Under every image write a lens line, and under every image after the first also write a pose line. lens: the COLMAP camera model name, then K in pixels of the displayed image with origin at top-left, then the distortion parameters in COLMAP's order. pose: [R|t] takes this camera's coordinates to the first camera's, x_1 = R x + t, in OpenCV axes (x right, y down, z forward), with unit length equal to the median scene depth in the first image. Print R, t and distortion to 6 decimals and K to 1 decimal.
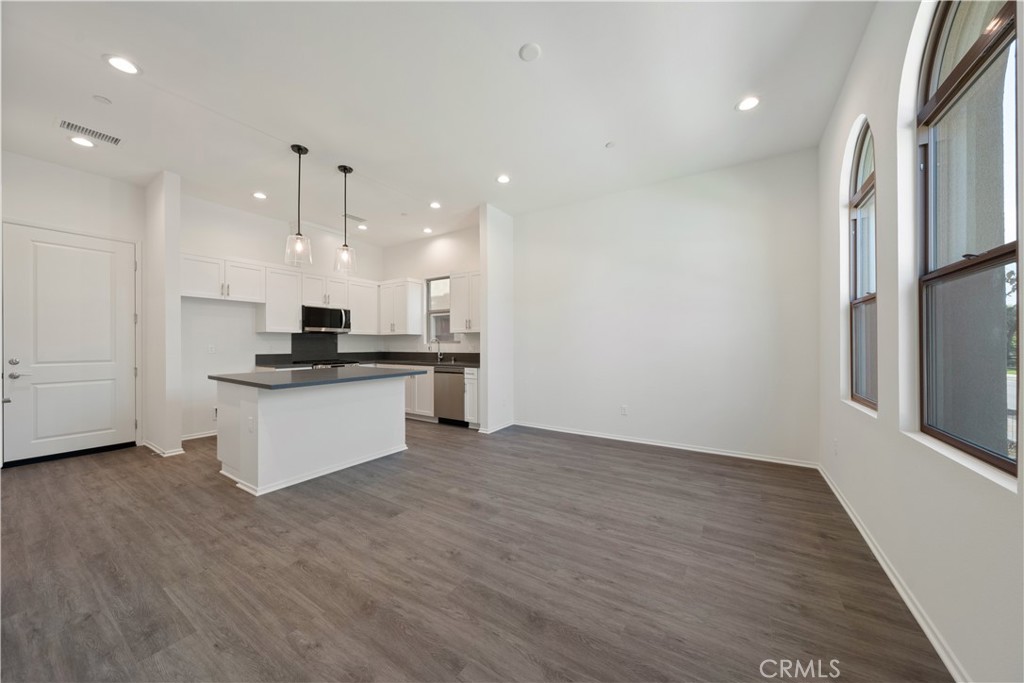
lens RADIAL K [[353.9, 0, 516.6], [0, 353.9, 343.2], [0, 0, 1]] dist [-0.001081, -0.000166]
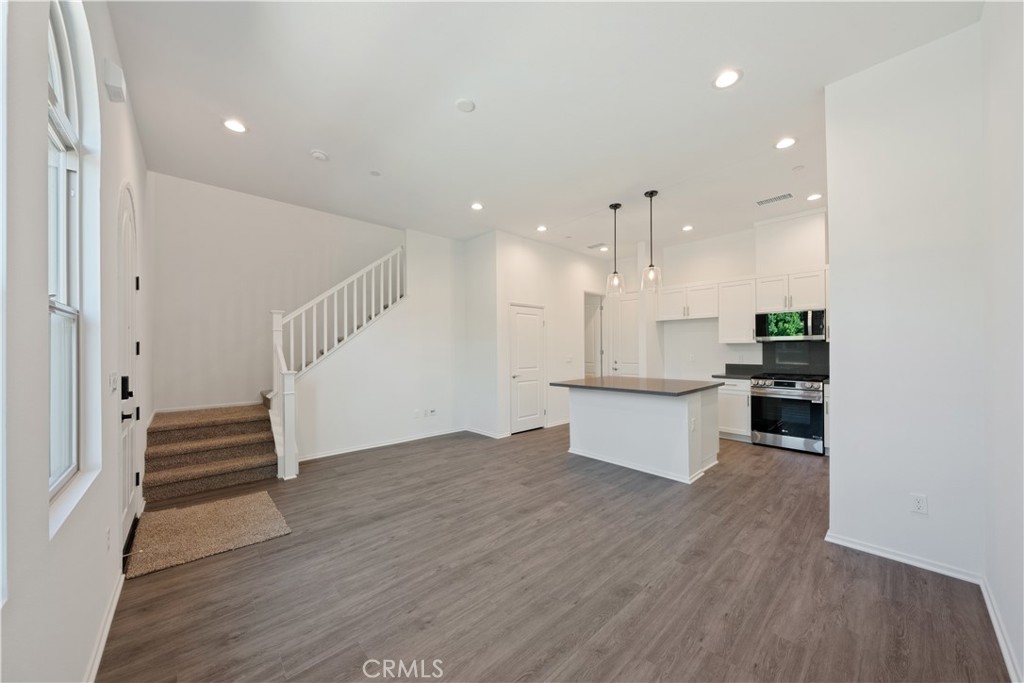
lens RADIAL K [[357.4, 0, 511.7], [0, 357.4, 347.9], [0, 0, 1]] dist [0.000567, -0.000065]
pose [[-0.268270, 0.002299, -0.963341, 0.846339], [0.012206, 0.999925, -0.001013, -0.040687], [0.963266, -0.012030, -0.268278, 1.115096]]
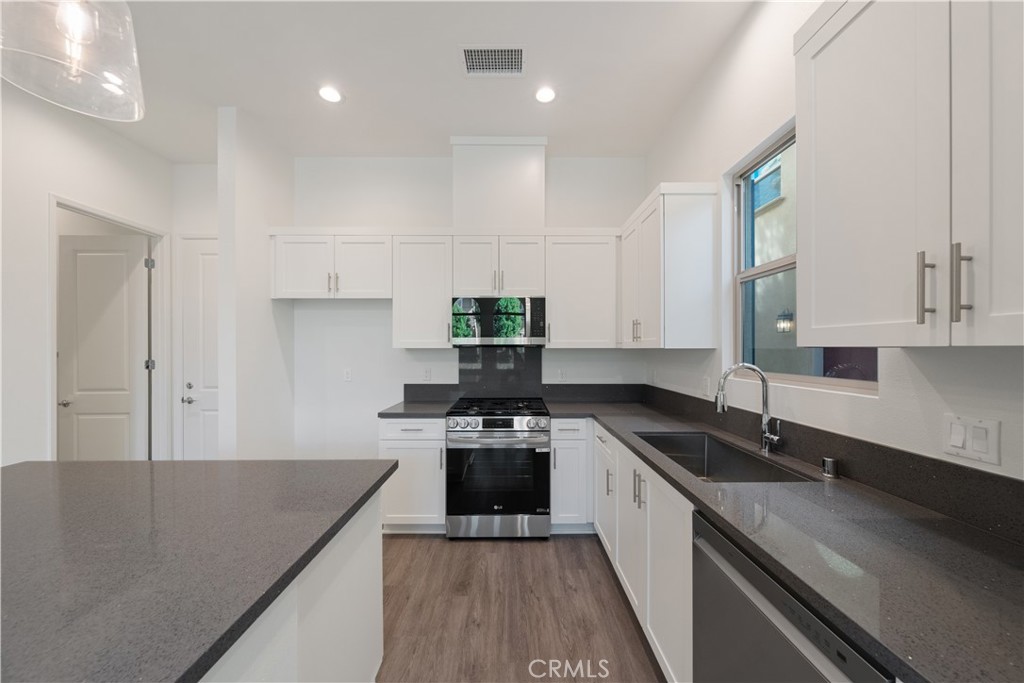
lens RADIAL K [[346.6, 0, 518.7], [0, 346.6, 348.8], [0, 0, 1]] dist [-0.015697, -0.000040]
pose [[0.545620, 0.002289, -0.838029, -0.208801], [0.002415, 0.999988, 0.004304, -0.054296], [0.838029, -0.004372, 0.545608, 1.416152]]
